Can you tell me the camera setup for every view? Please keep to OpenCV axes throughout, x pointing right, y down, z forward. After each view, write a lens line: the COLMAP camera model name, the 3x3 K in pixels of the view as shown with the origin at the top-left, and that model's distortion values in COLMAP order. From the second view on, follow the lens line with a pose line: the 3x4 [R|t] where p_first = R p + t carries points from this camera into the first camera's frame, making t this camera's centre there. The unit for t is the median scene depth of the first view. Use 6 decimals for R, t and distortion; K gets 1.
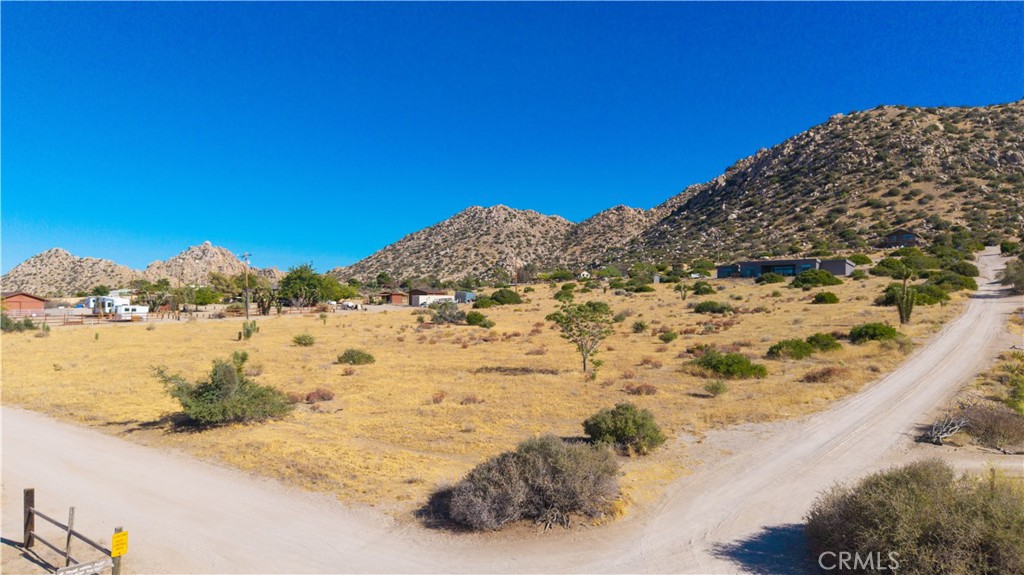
lens RADIAL K [[682.4, 0, 516.1], [0, 682.4, 296.1], [0, 0, 1]] dist [0.038890, -0.048245]
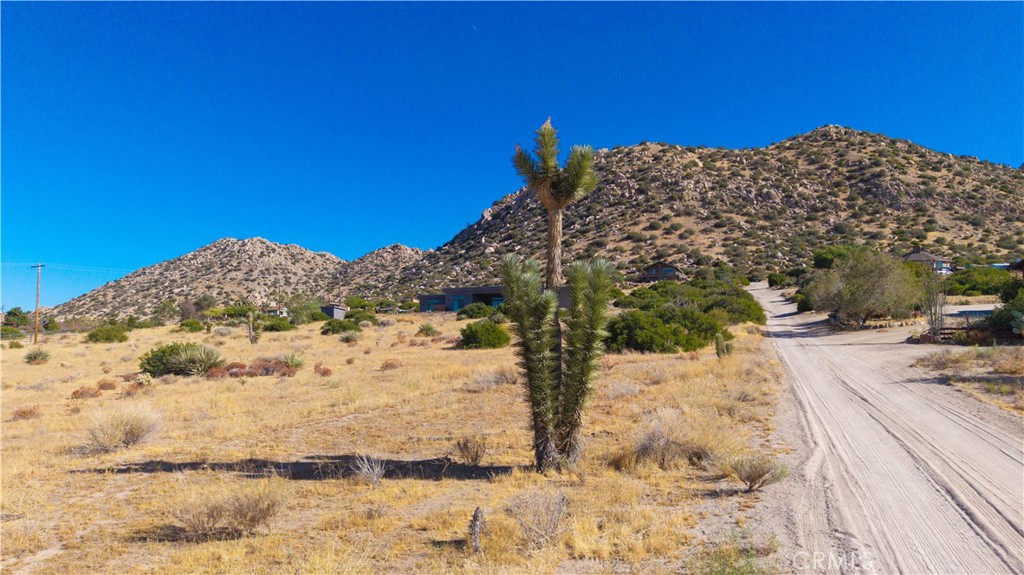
lens RADIAL K [[682.4, 0, 516.4], [0, 682.4, 295.8], [0, 0, 1]] dist [0.038890, -0.048245]
pose [[0.958588, 0.020336, 0.284069, 0.097290], [-0.000515, 0.997569, -0.069677, 0.002005], [-0.284796, 0.066645, 0.956269, 0.159220]]
